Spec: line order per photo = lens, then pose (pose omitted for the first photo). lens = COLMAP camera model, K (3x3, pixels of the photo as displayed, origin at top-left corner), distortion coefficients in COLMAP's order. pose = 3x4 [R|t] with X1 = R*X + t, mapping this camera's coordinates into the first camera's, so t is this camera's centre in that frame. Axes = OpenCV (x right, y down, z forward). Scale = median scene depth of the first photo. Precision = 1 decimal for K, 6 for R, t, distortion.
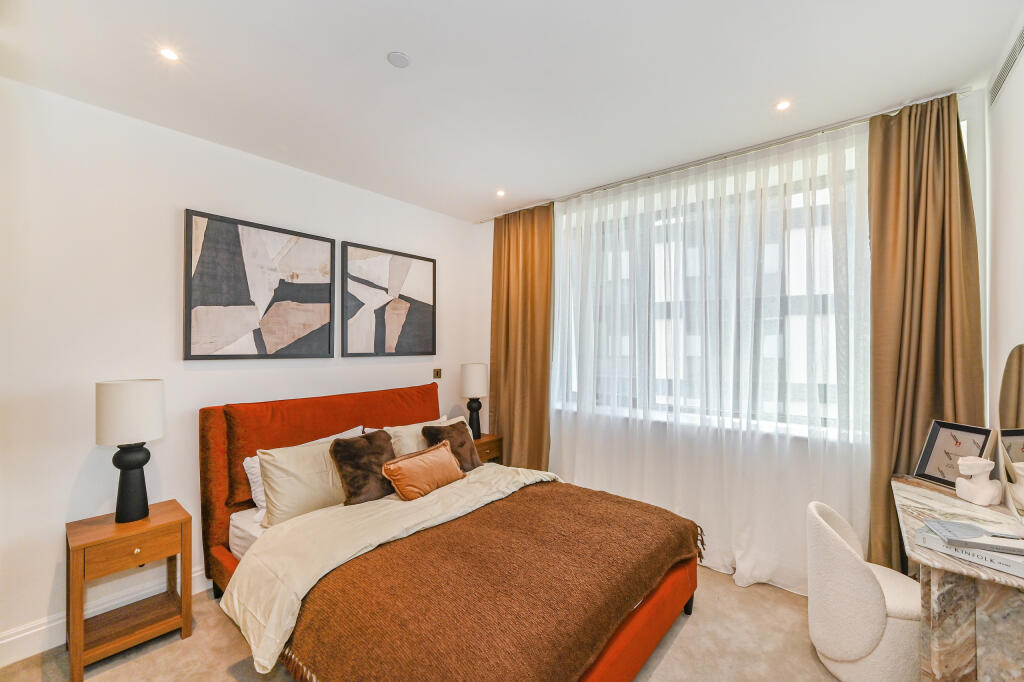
lens RADIAL K [[417.1, 0, 527.5], [0, 417.1, 343.6], [0, 0, 1]] dist [-0.000238, -0.000046]
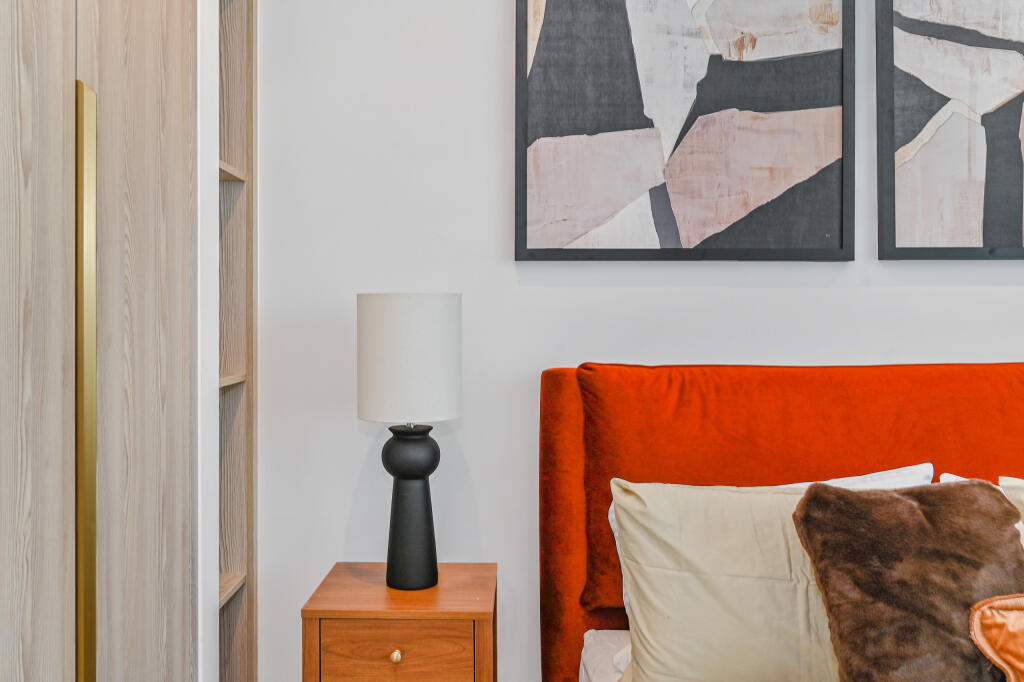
lens RADIAL K [[865.3, 0, 512.0], [0, 865.3, 316.8], [0, 0, 1]] dist [-0.006923, 0.003378]
pose [[0.602945, -0.009095, -0.797731, -0.075387], [0.007251, 0.999956, -0.005921, 0.102264], [0.797750, -0.002215, 0.602985, 0.413199]]
